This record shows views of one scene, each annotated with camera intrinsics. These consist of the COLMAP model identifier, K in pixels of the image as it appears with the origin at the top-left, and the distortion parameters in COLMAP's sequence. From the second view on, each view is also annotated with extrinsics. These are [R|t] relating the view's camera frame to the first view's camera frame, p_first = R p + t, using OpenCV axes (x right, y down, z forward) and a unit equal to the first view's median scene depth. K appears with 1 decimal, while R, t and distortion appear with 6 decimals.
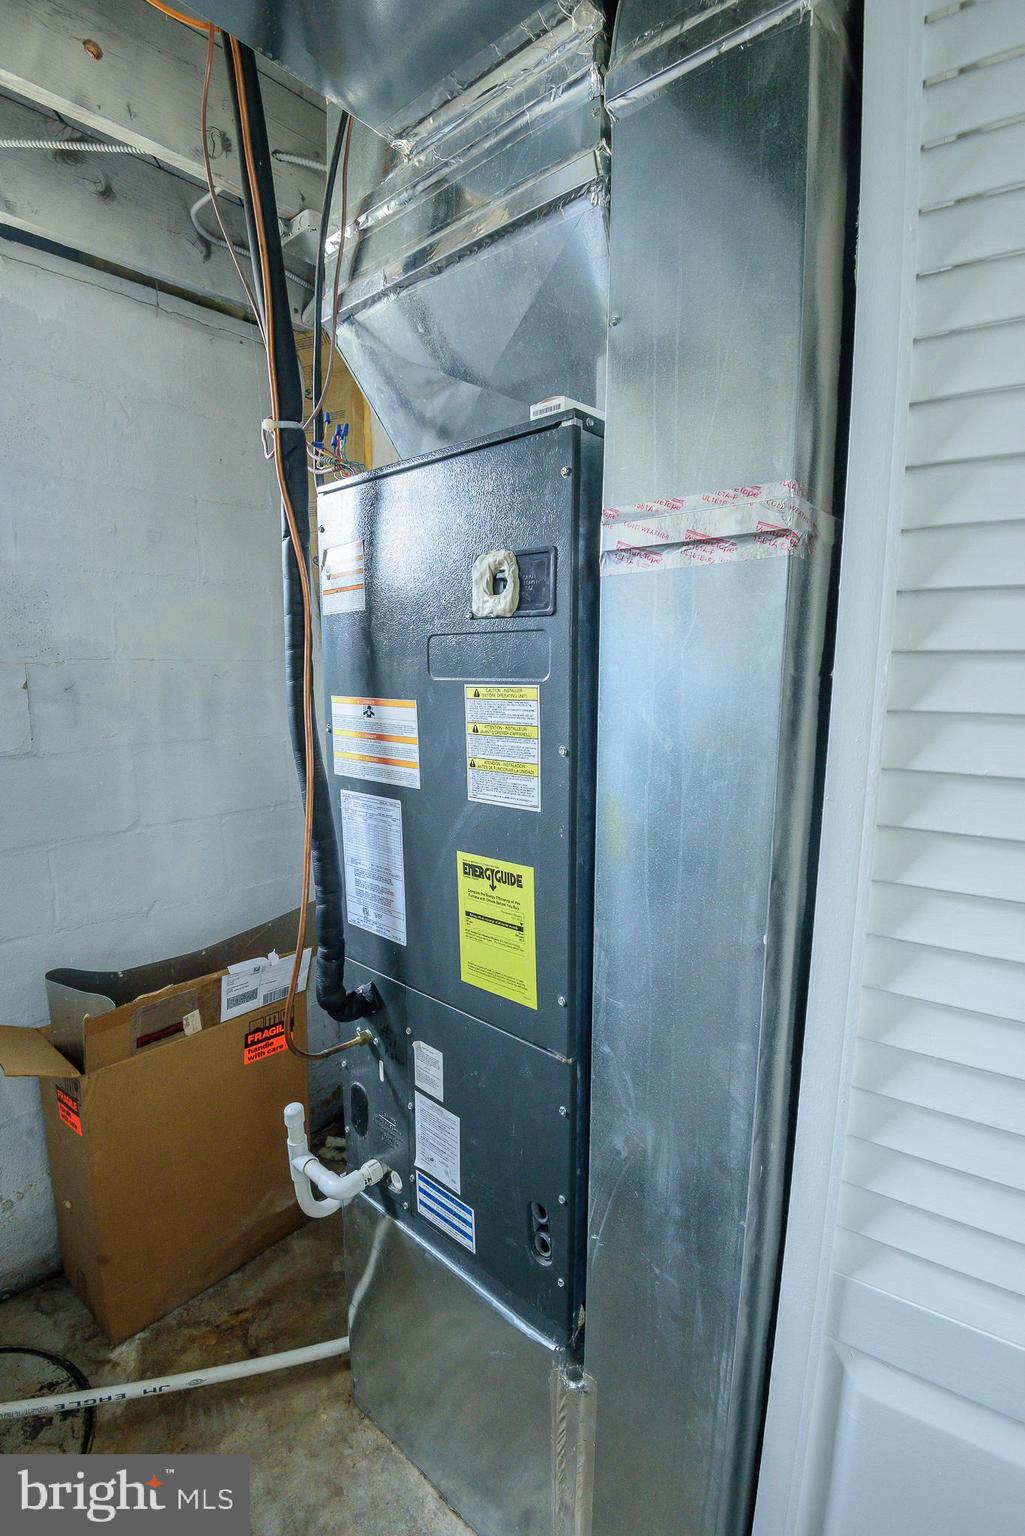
lens RADIAL K [[719.0, 0, 512.5], [0, 719.0, 768.0], [0, 0, 1]] dist [-0.021790, -0.011214]
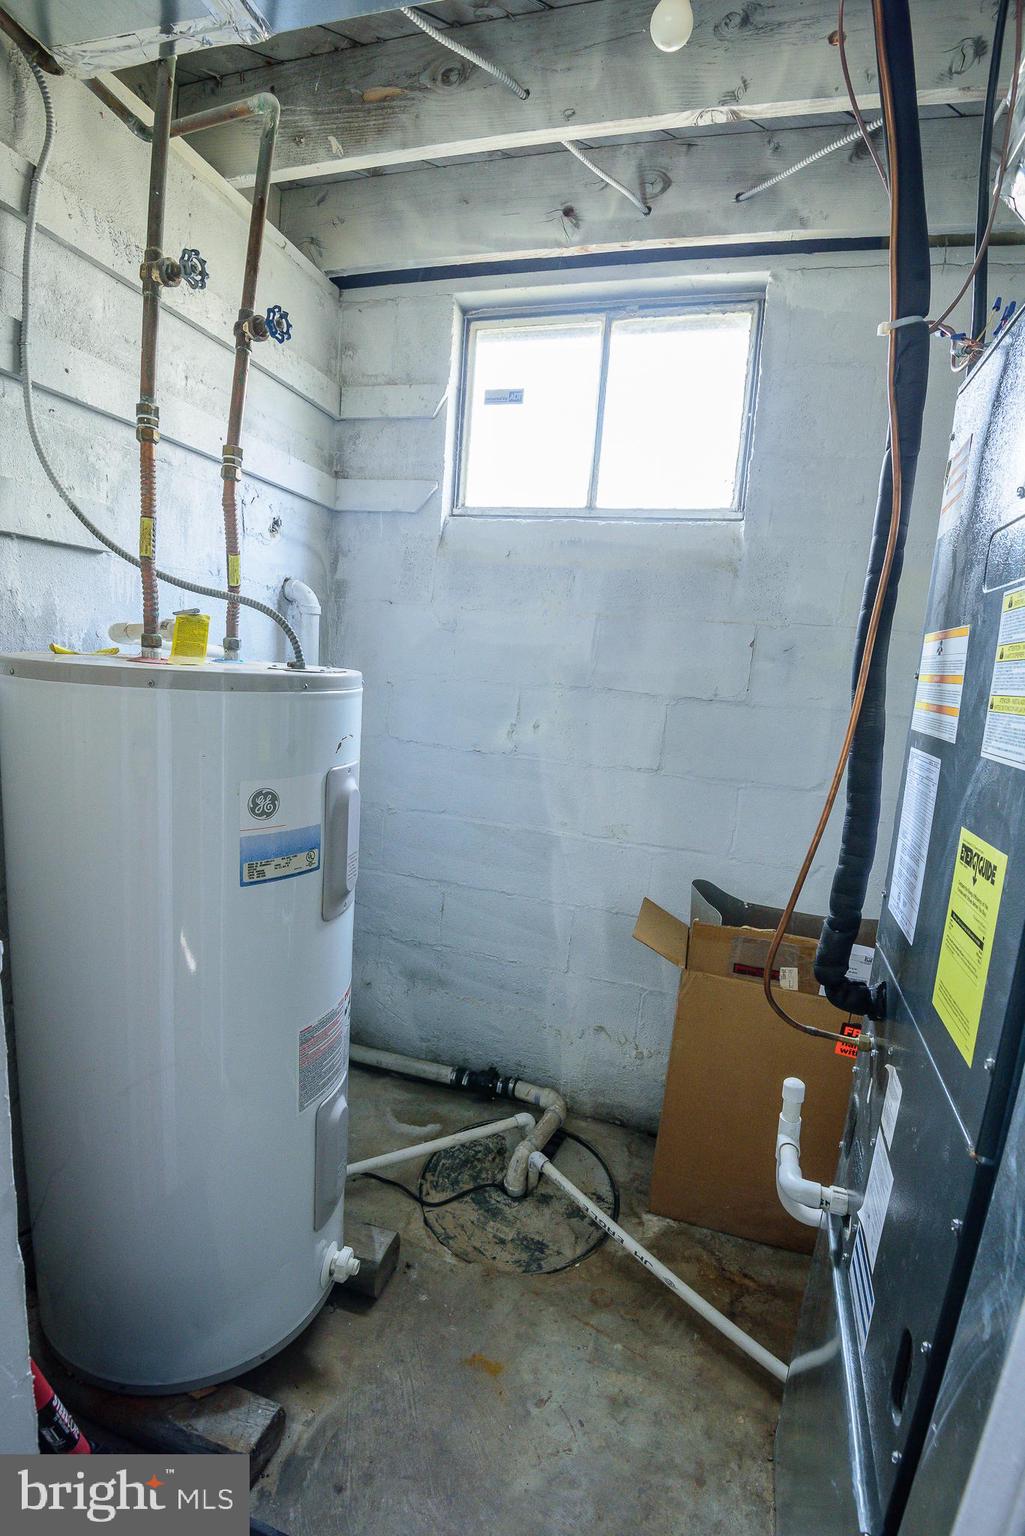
lens RADIAL K [[719.0, 0, 512.5], [0, 719.0, 768.0], [0, 0, 1]] dist [-0.021790, -0.011214]
pose [[0.404558, 0.171578, -0.898273, 0.295696], [-0.206264, 0.974052, 0.093157, 0.065192], [0.890948, 0.147594, 0.429450, 0.210510]]
